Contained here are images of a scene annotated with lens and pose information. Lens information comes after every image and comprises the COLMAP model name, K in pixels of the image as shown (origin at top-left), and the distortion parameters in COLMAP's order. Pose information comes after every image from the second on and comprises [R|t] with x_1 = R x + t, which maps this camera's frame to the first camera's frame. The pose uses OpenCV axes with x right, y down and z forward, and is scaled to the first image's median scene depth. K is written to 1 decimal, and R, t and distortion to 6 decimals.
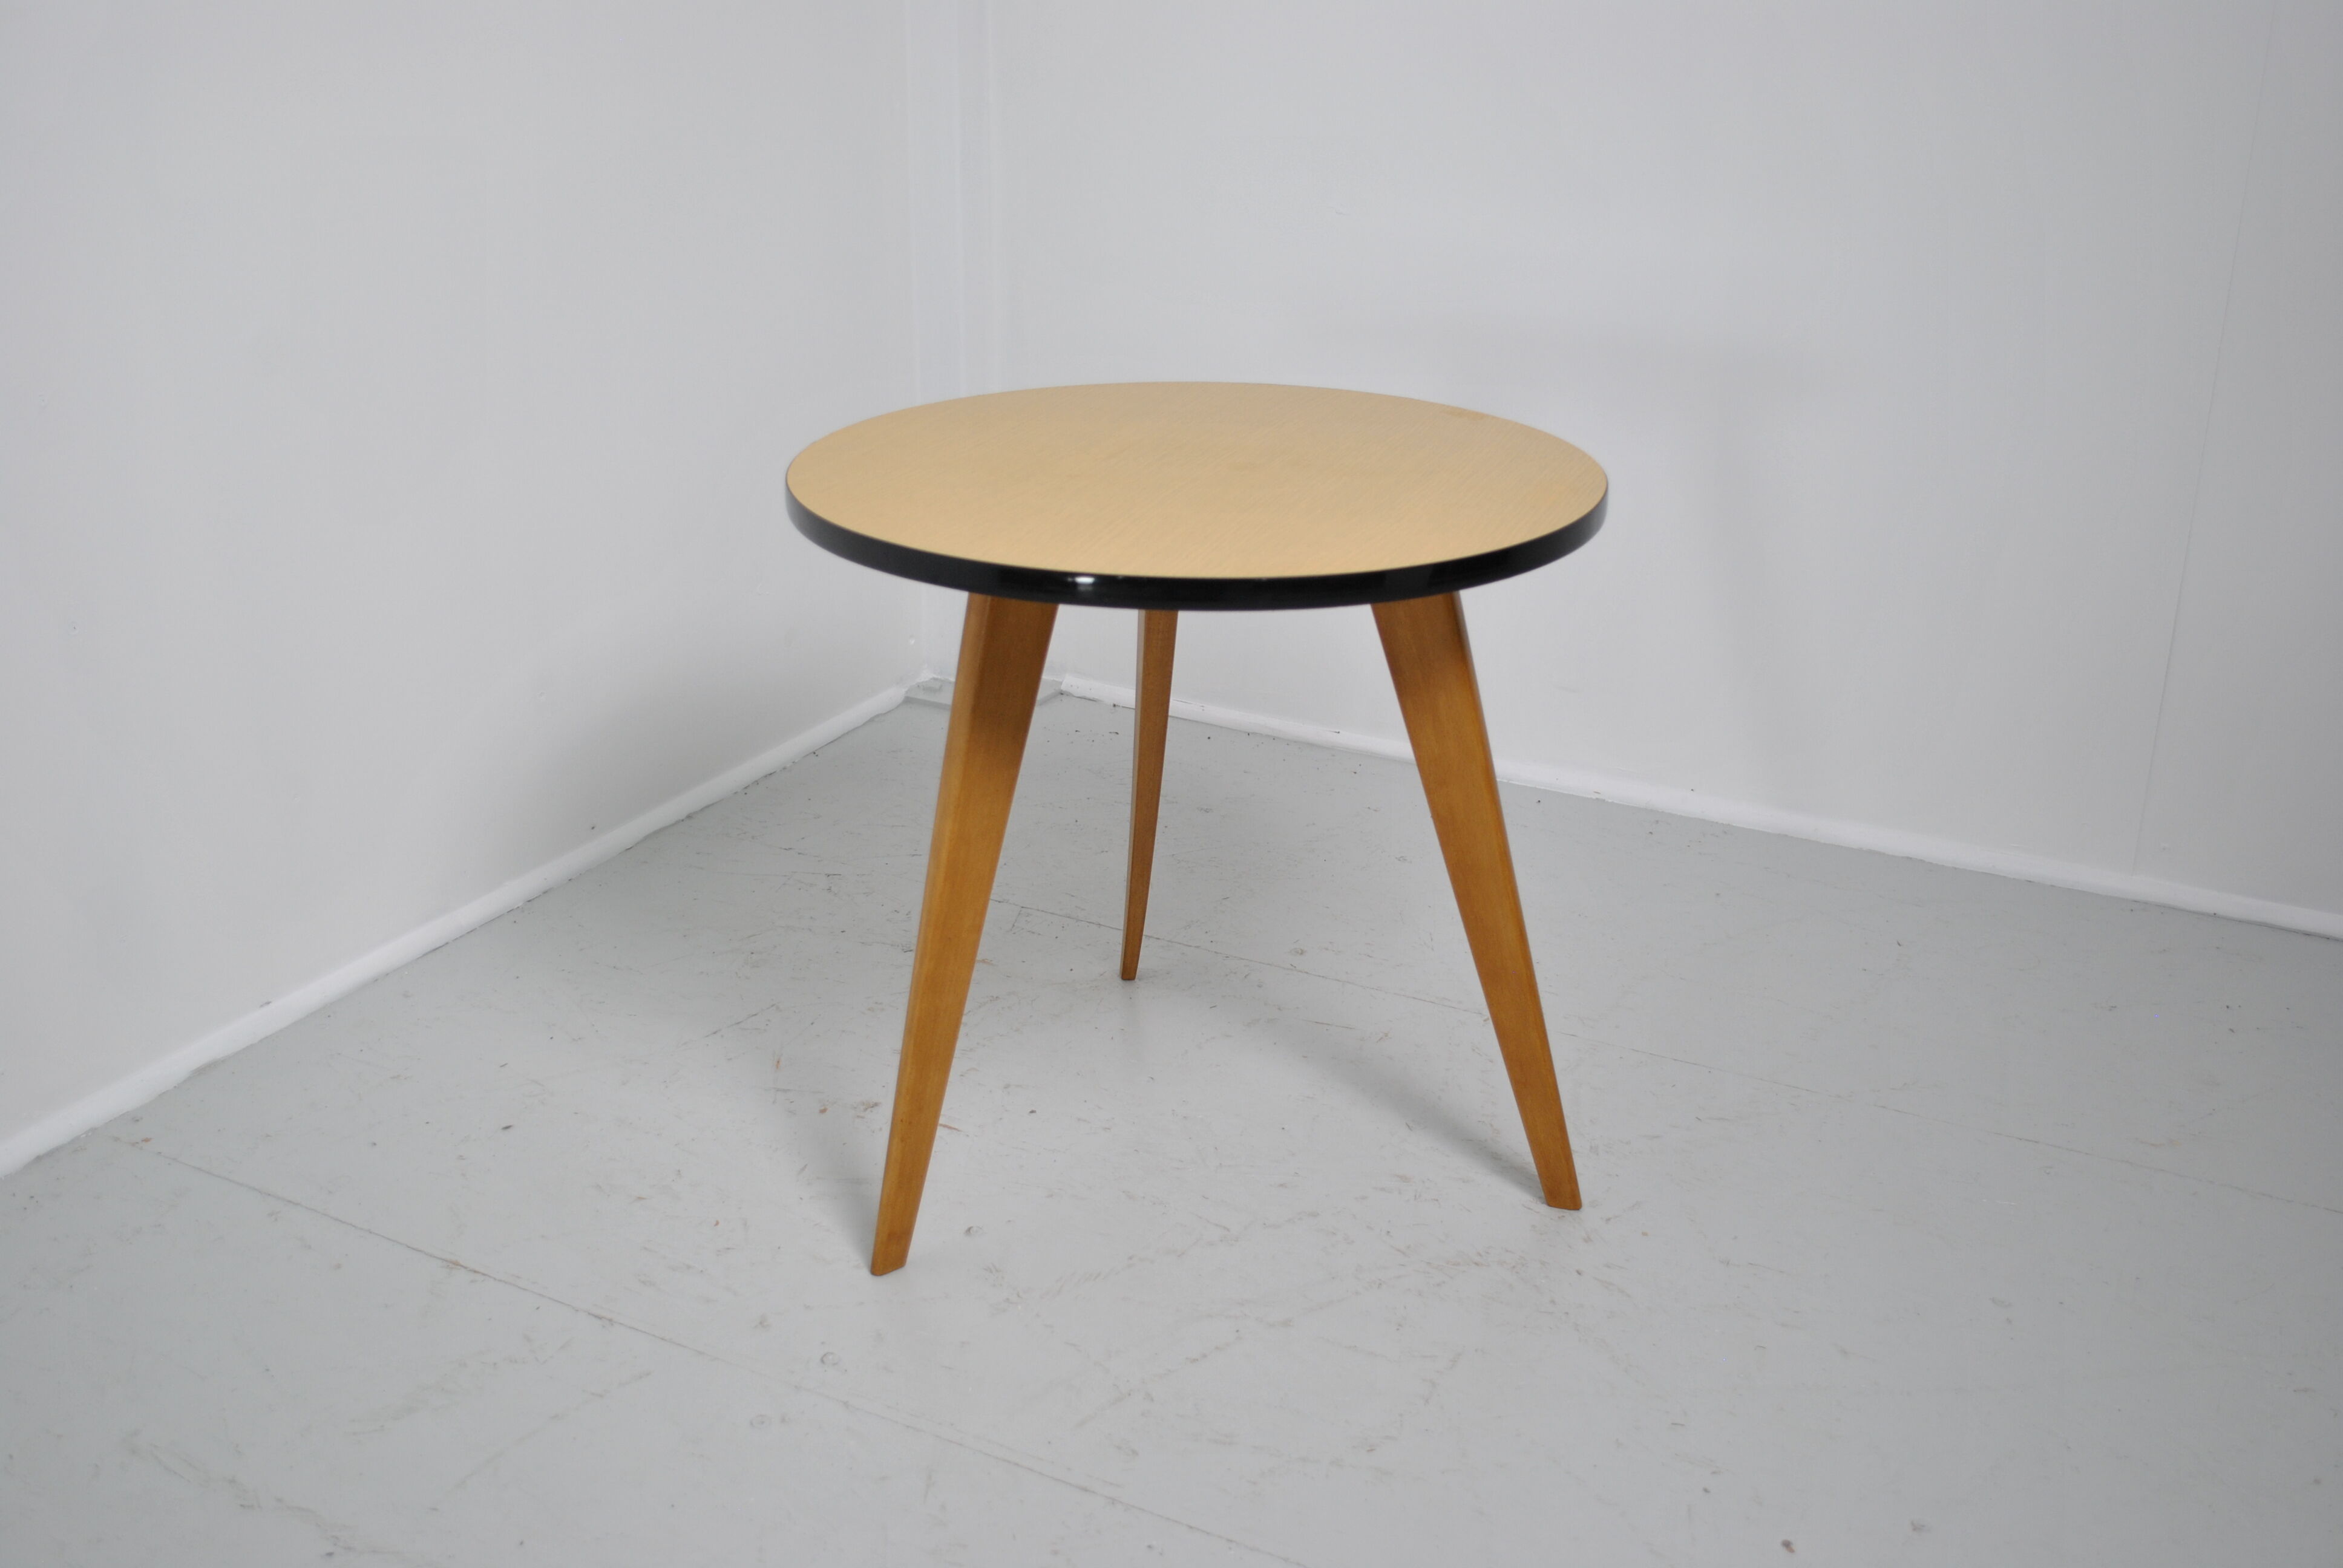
lens RADIAL K [[2366.9, 0, 1189.6], [0, 2366.9, 784.1], [0, 0, 1]] dist [-0.054554, -0.017801]
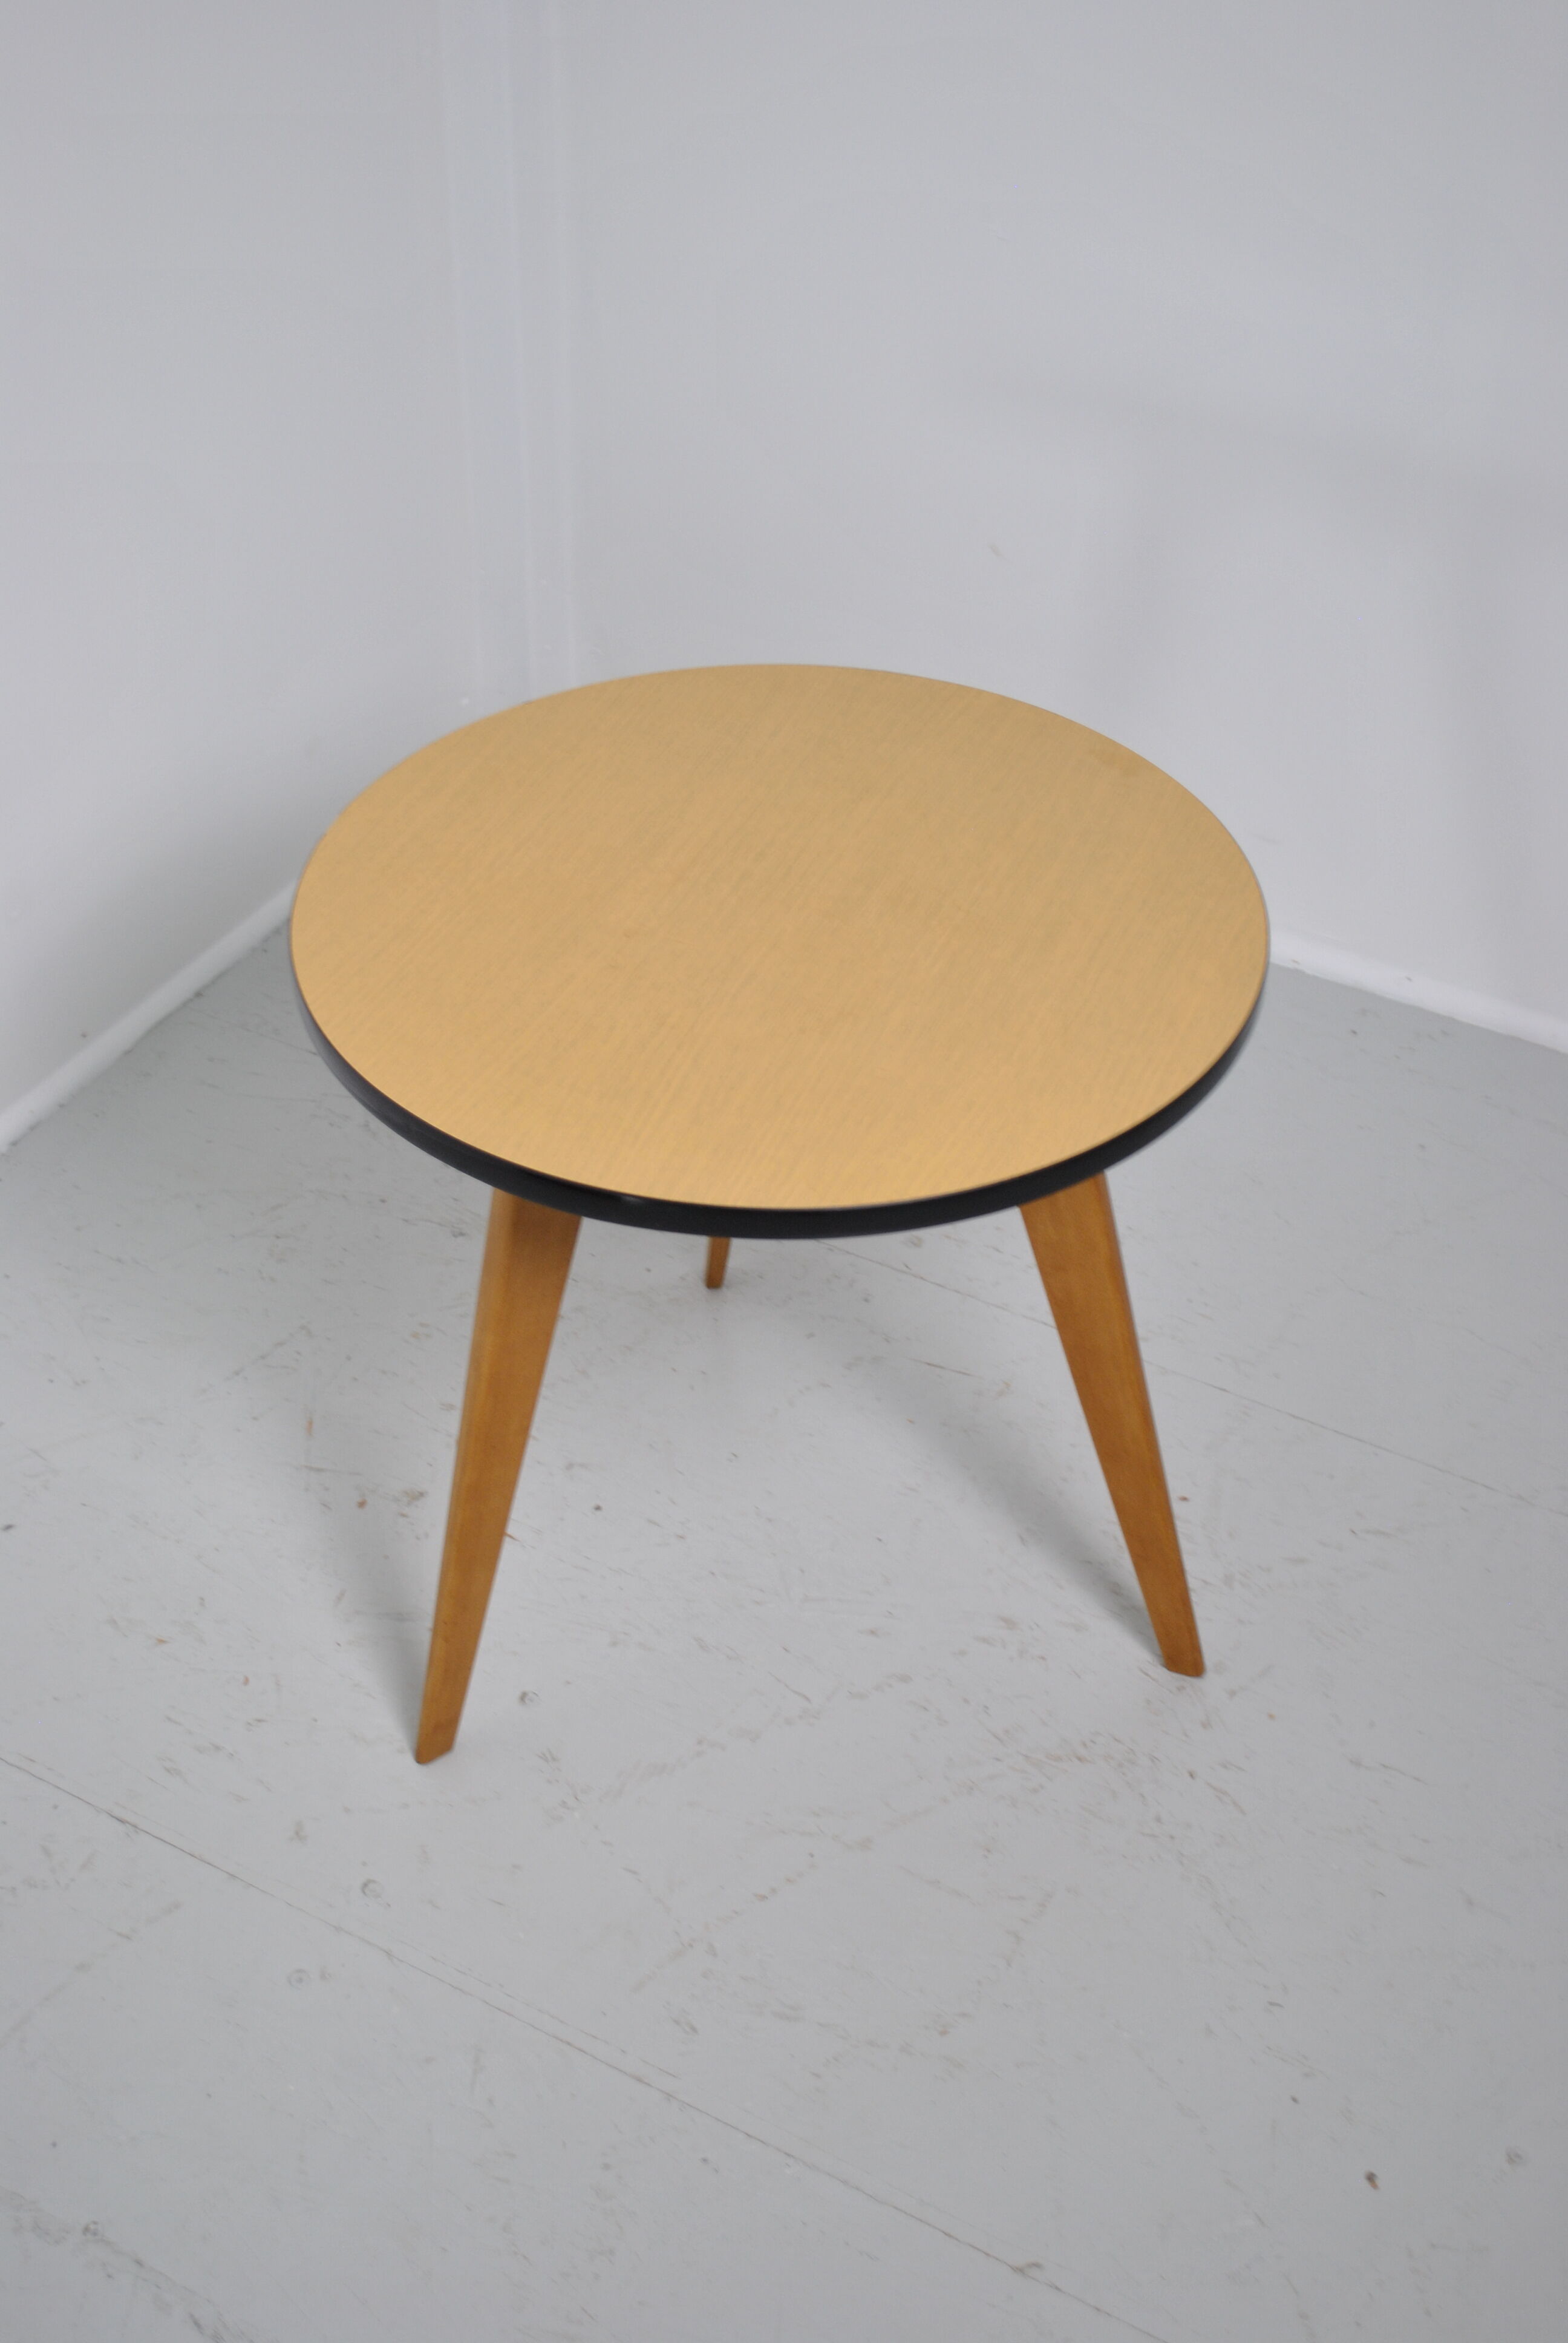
lens RADIAL K [[3031.3, 0, 777.4], [0, 3031.3, 1173.6], [0, 0, 1]] dist [-0.025165, -0.015944]
pose [[0.999503, 0.018194, -0.025730, 0.031257], [-0.009728, 0.954754, 0.297237, -0.358899], [0.029974, -0.296839, 0.954457, -0.049739]]
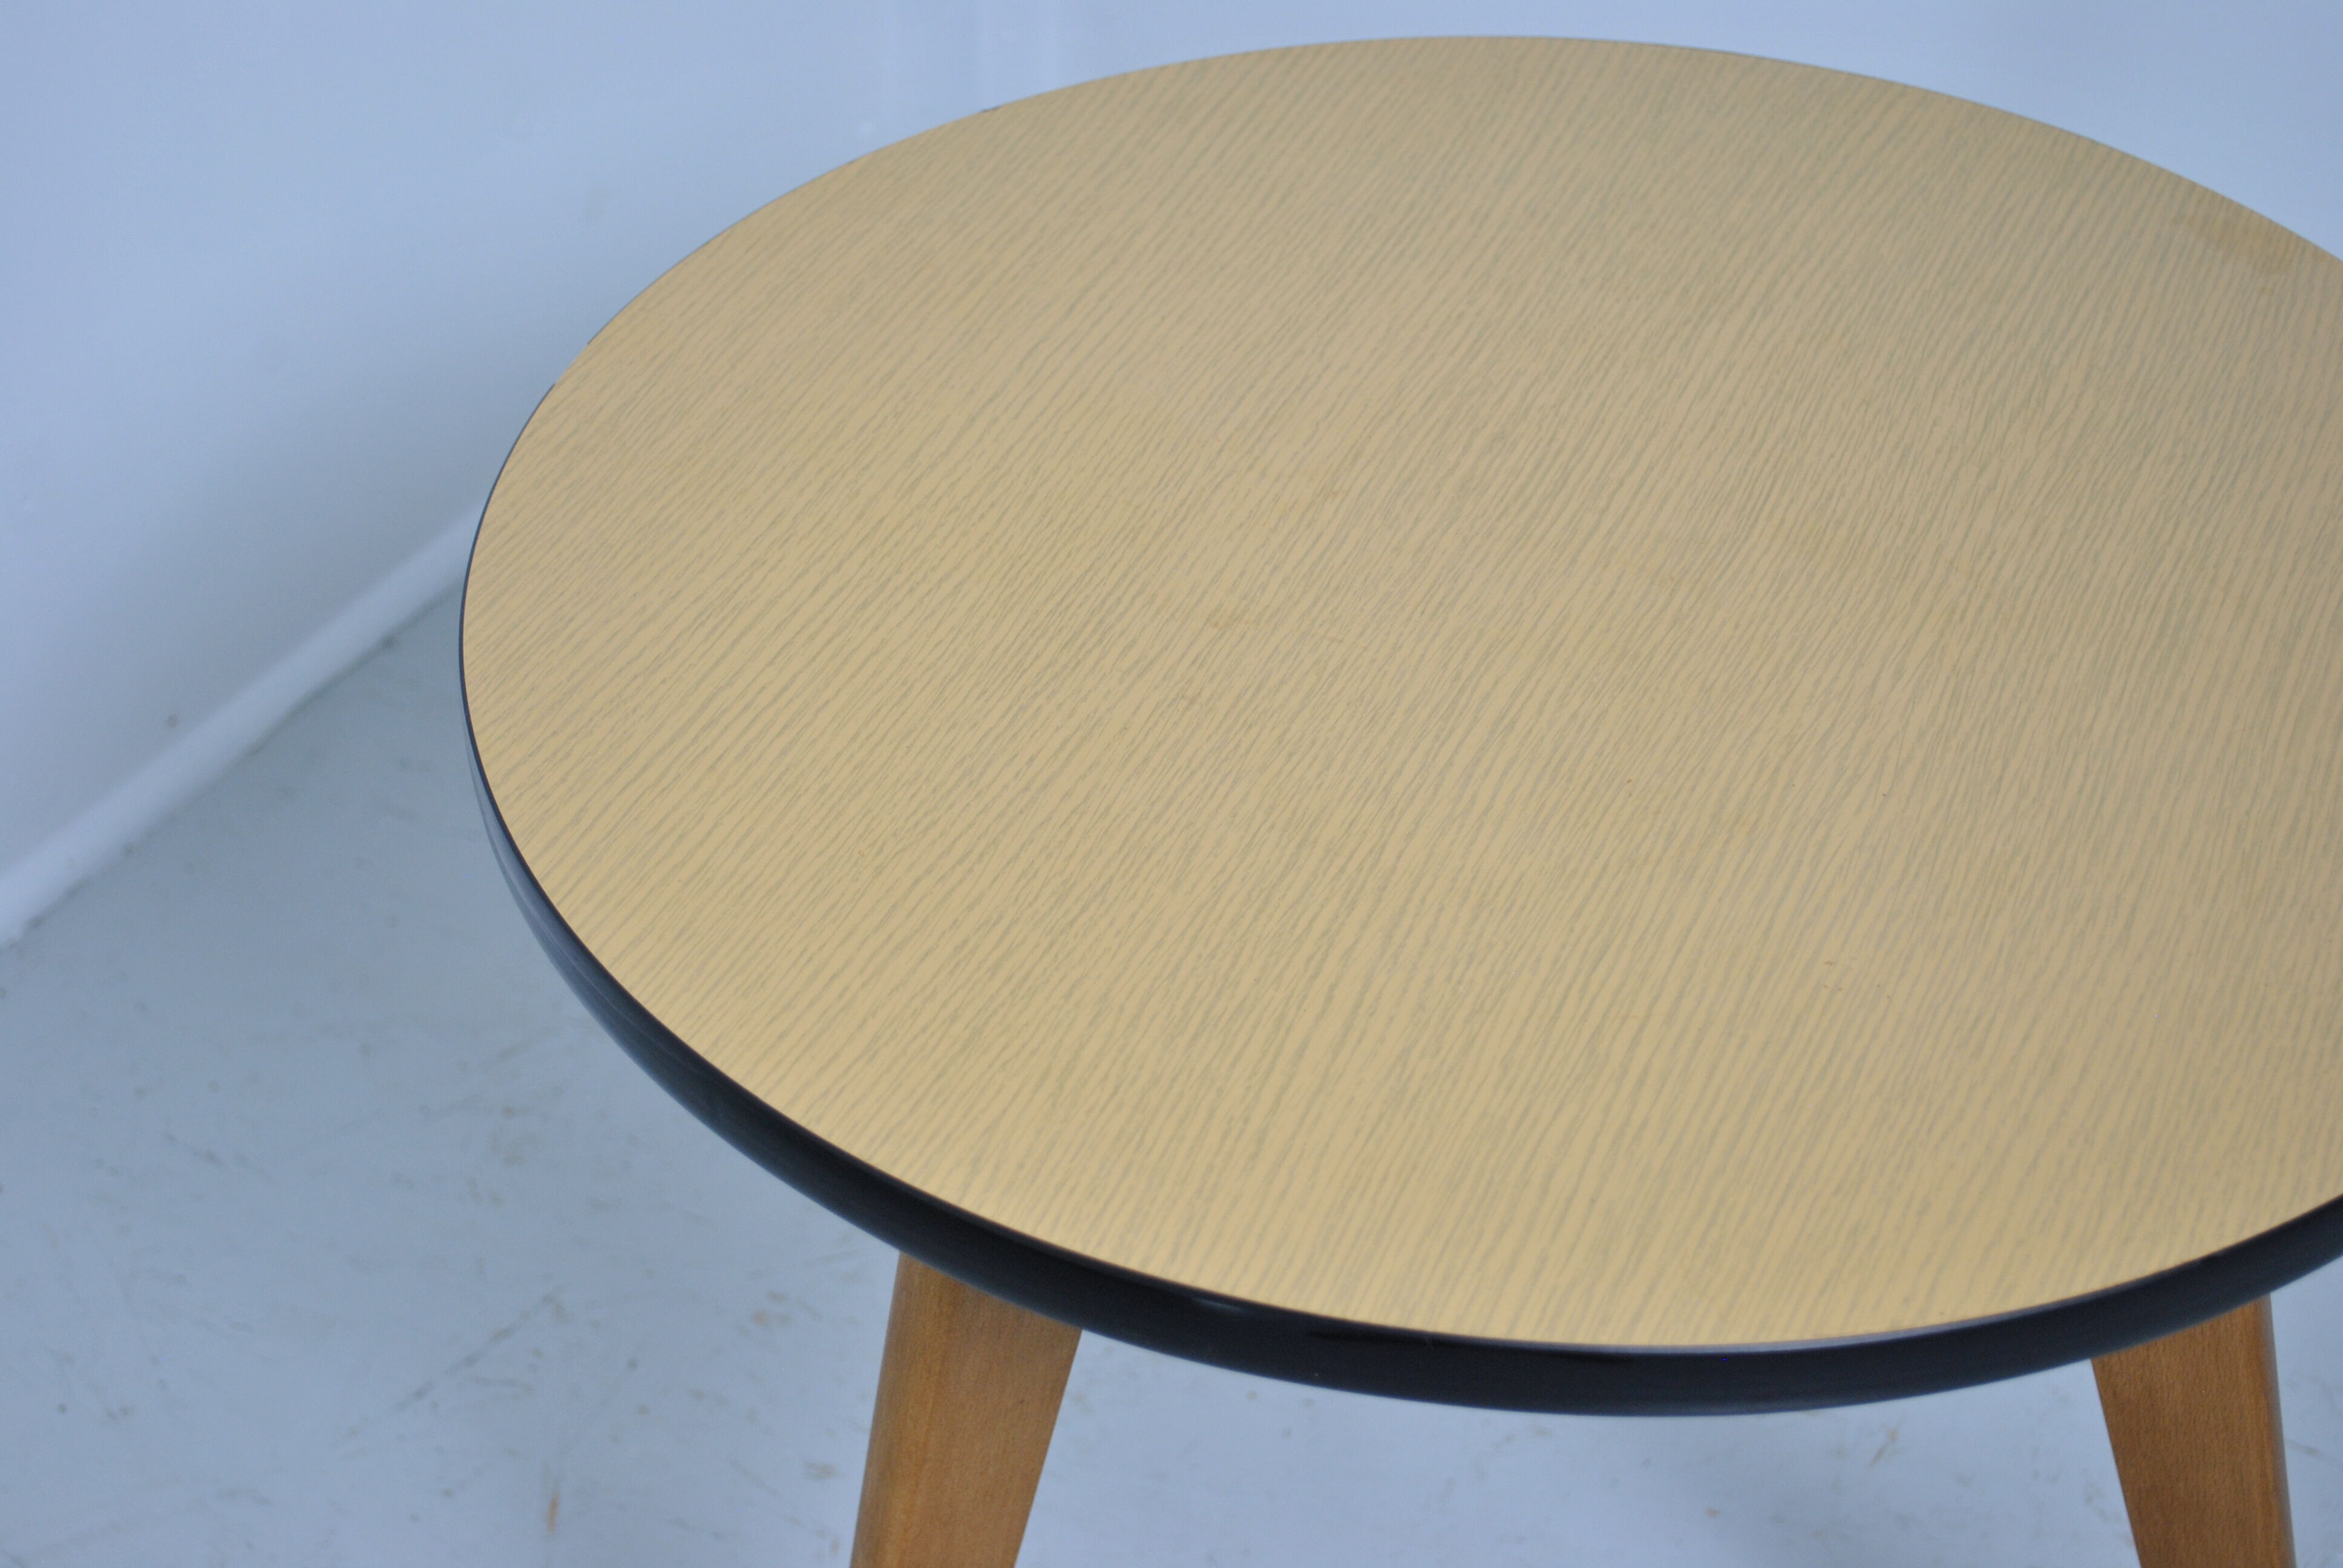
lens RADIAL K [[3853.4, 0, 1171.5], [0, 3853.4, 784.0], [0, 0, 1]] dist [-0.018216, 0.021033]
pose [[0.998337, 0.028135, -0.050313, -0.025339], [-0.011478, 0.952348, 0.304797, -0.283178], [0.056490, -0.303712, 0.951088, 0.399331]]
